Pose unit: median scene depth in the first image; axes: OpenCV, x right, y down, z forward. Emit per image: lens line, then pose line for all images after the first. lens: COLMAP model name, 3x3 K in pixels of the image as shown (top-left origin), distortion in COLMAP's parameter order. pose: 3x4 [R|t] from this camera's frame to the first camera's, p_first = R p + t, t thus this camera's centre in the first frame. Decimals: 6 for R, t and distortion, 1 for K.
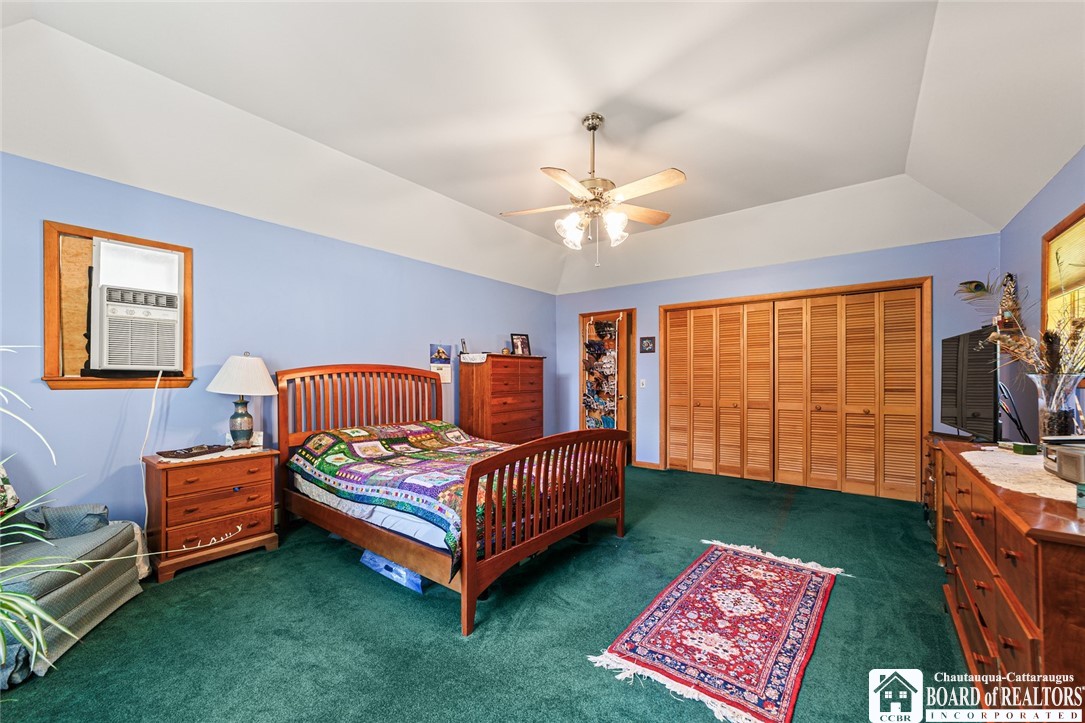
lens RADIAL K [[423.0, 0, 536.0], [0, 423.0, 372.3], [0, 0, 1]] dist [-0.001501, 0.002681]
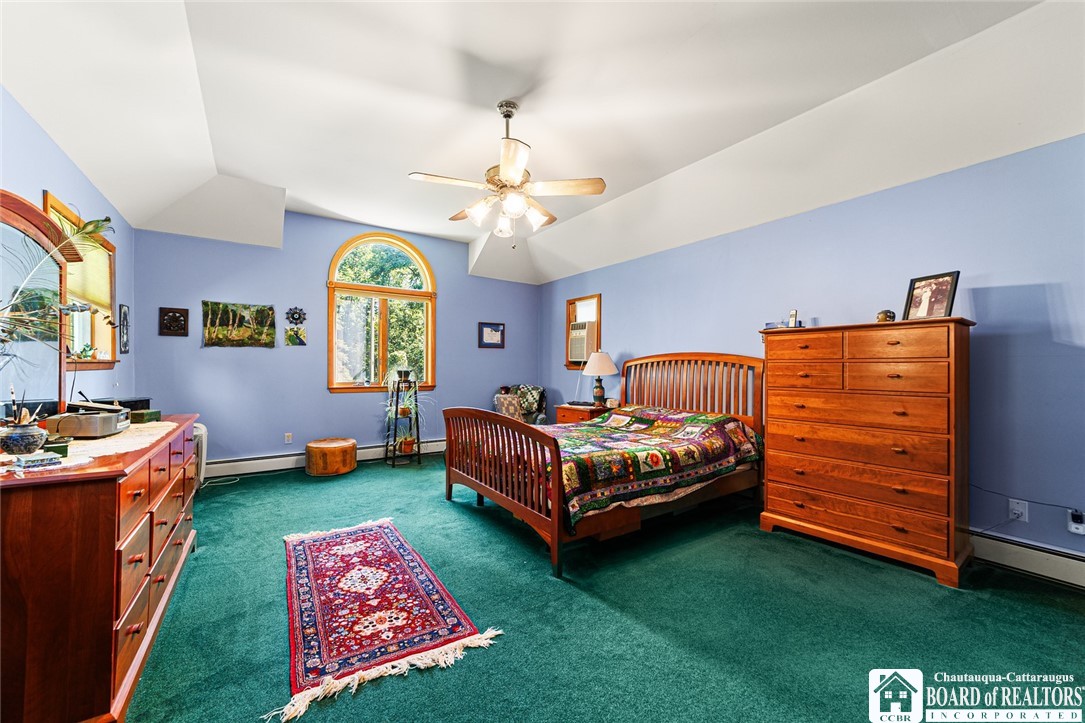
lens RADIAL K [[423.0, 0, 534.4], [0, 423.0, 365.3], [0, 0, 1]] dist [-0.001501, 0.002681]
pose [[-0.313936, -0.001484, -0.949443, 1.206335], [0.007837, 0.999961, -0.004154, 0.022390], [0.949412, -0.008745, -0.313912, 1.565511]]
